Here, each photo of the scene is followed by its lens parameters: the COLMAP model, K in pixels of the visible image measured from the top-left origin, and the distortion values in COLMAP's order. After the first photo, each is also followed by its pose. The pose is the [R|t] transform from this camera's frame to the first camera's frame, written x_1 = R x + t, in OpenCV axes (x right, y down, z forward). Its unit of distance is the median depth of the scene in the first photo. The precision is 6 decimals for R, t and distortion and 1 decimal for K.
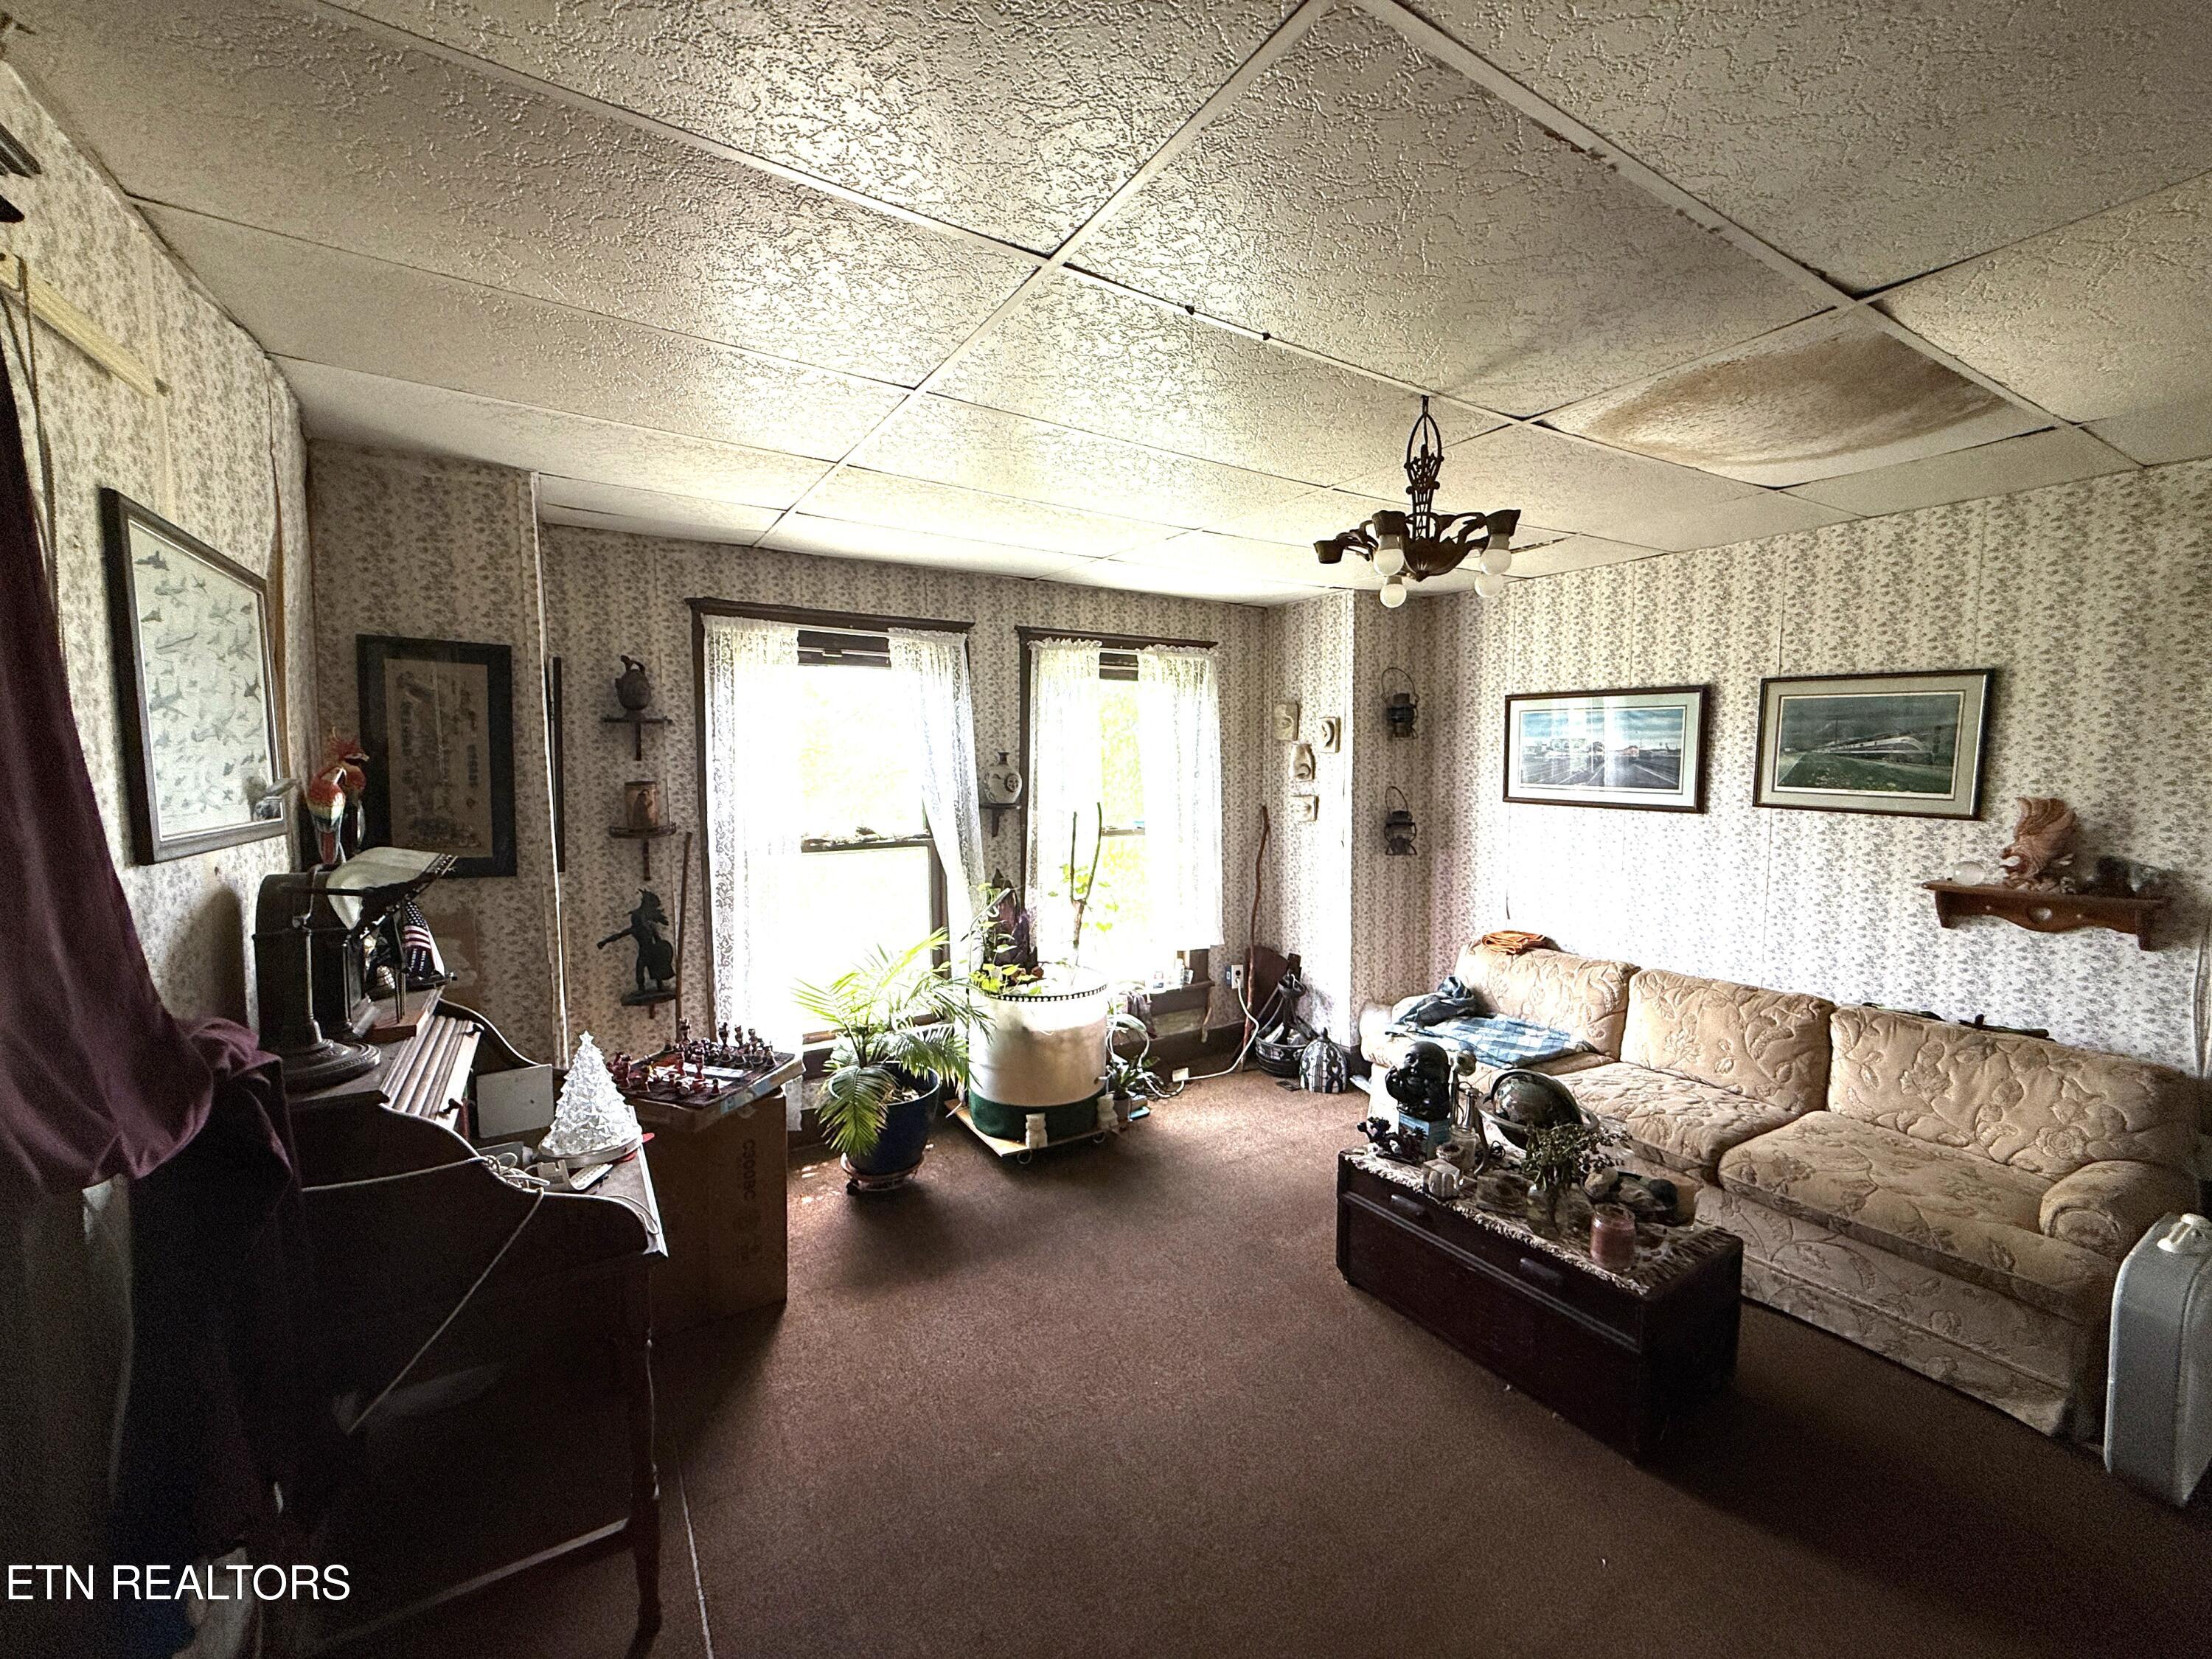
lens RADIAL K [[890.9, 0, 1104.1], [0, 890.9, 826.6], [0, 0, 1]] dist [0.000427, -0.000102]
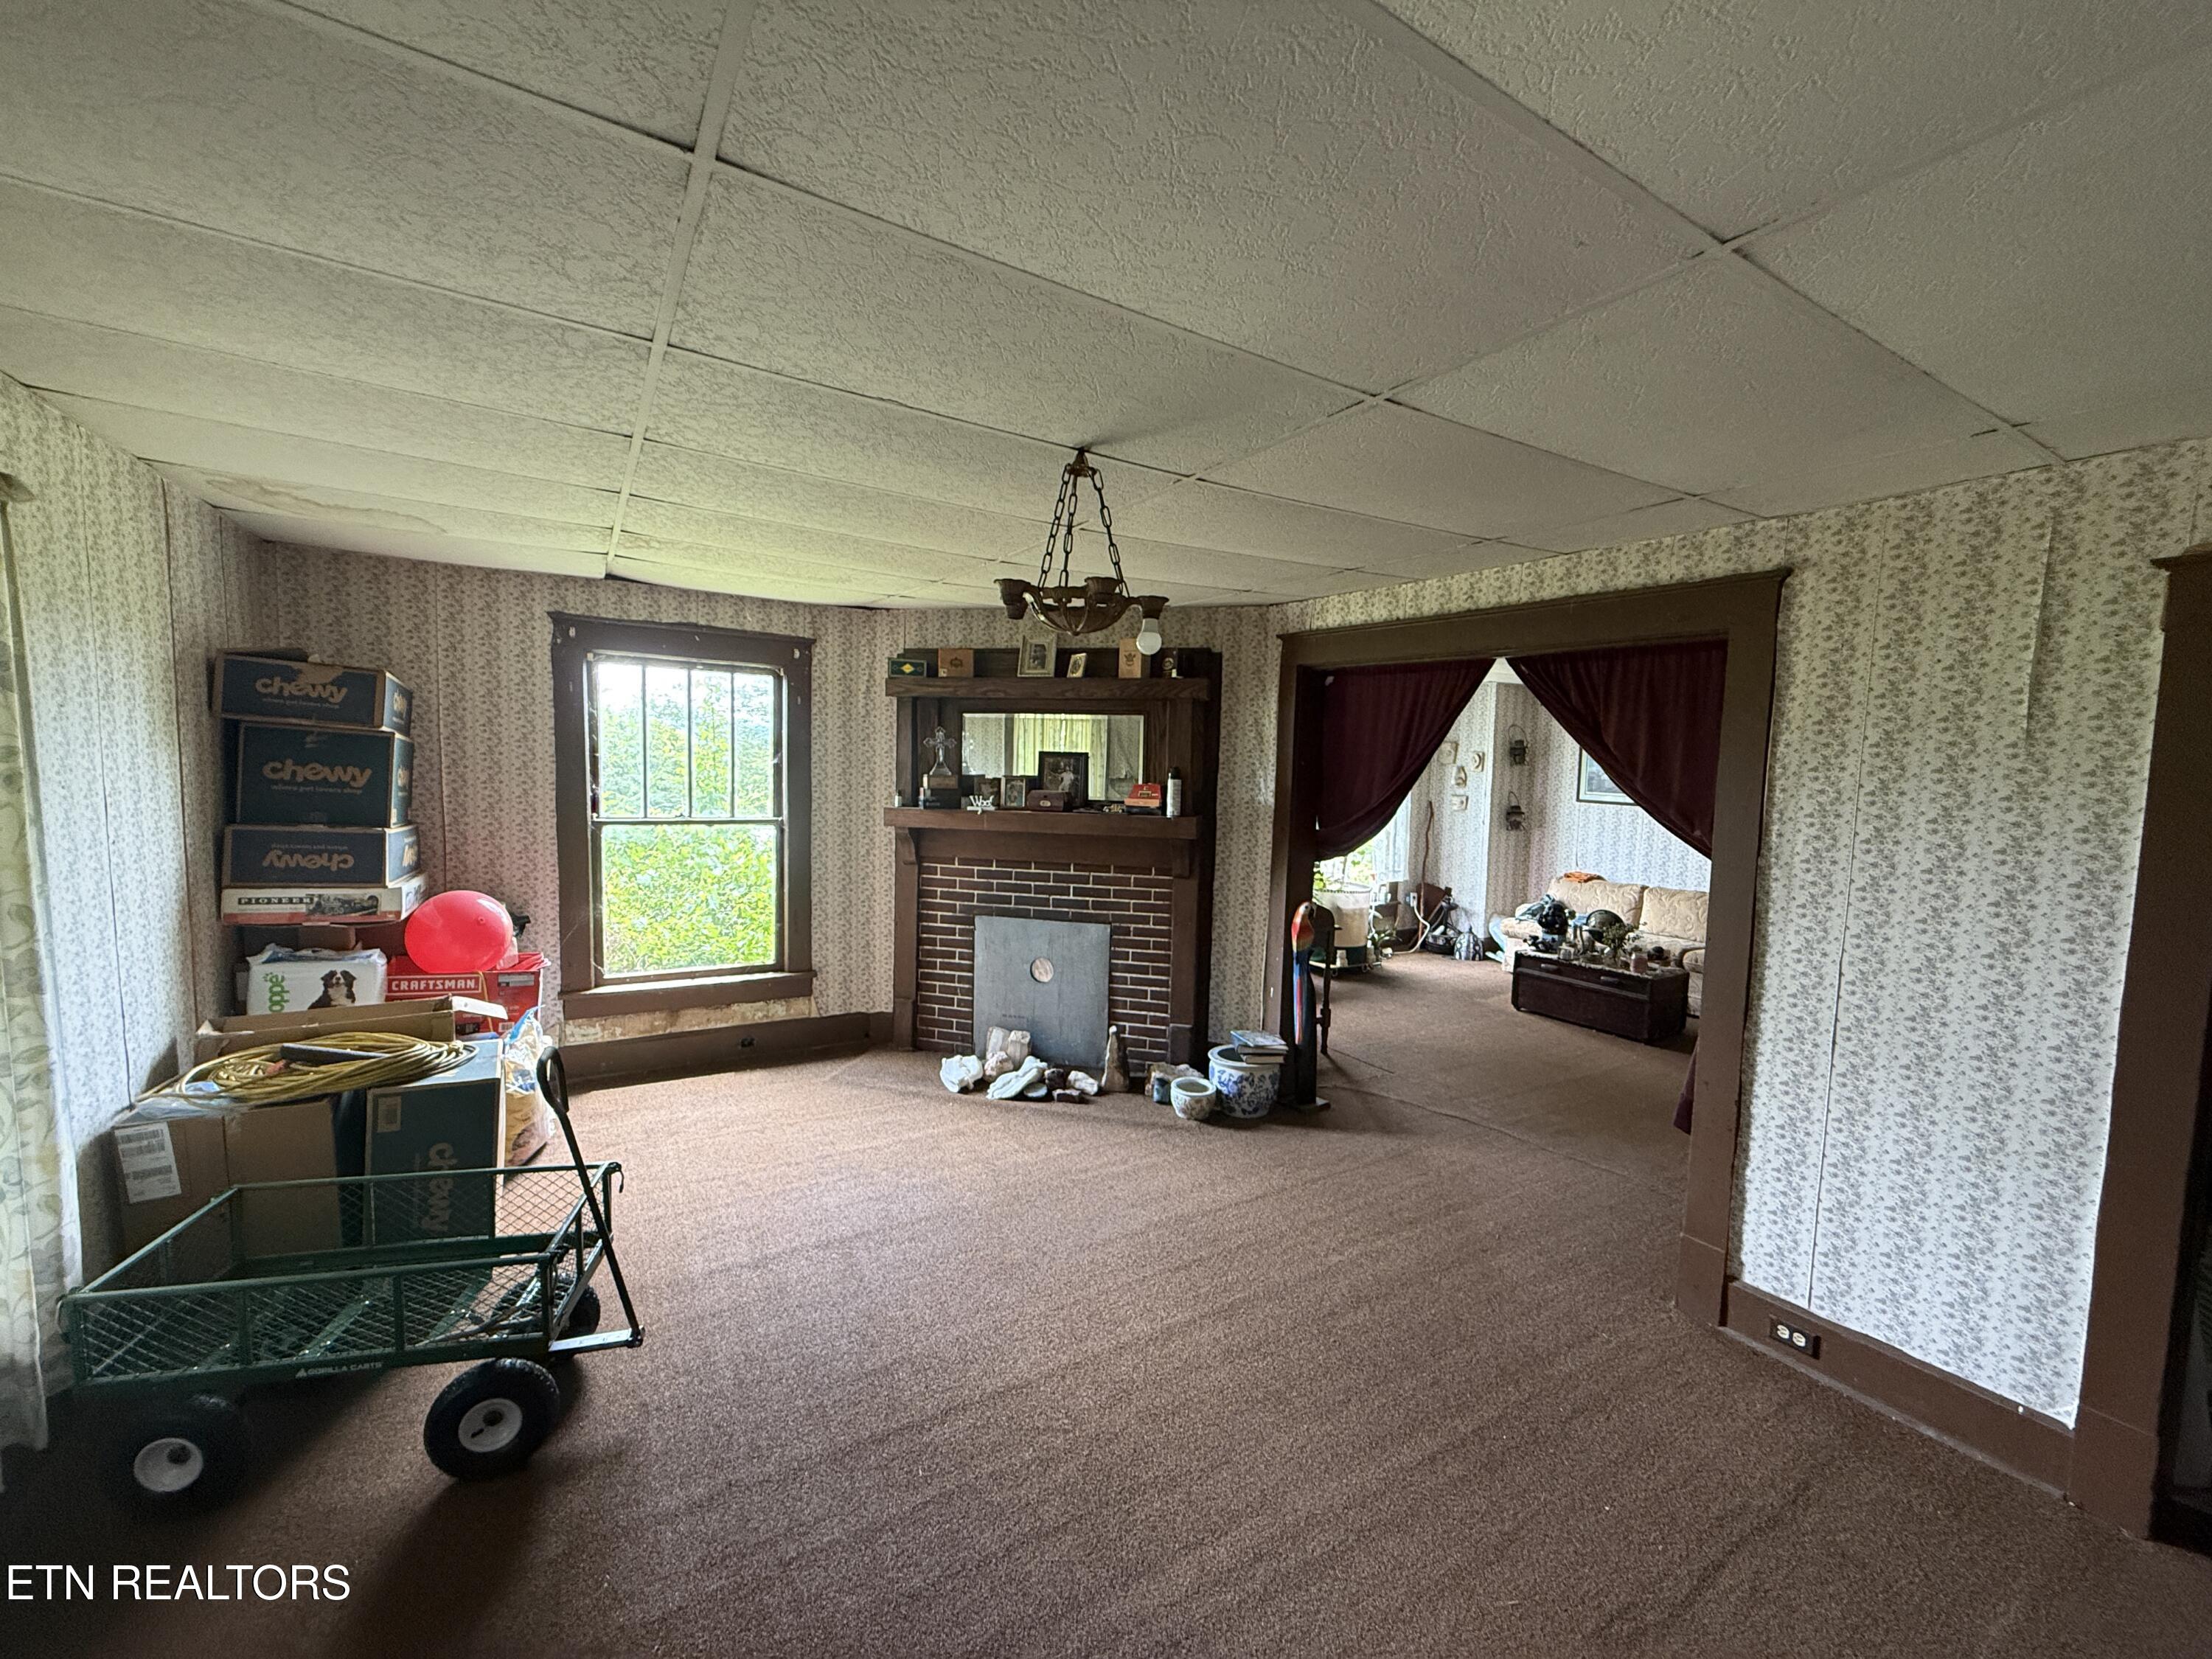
lens RADIAL K [[890.9, 0, 1104.4], [0, 890.9, 833.2], [0, 0, 1]] dist [0.000427, -0.000102]
pose [[0.999537, 0.030375, -0.001943, -0.482102], [-0.030373, 0.999538, 0.001026, 0.060449], [0.001973, -0.000966, 0.999998, -0.777512]]
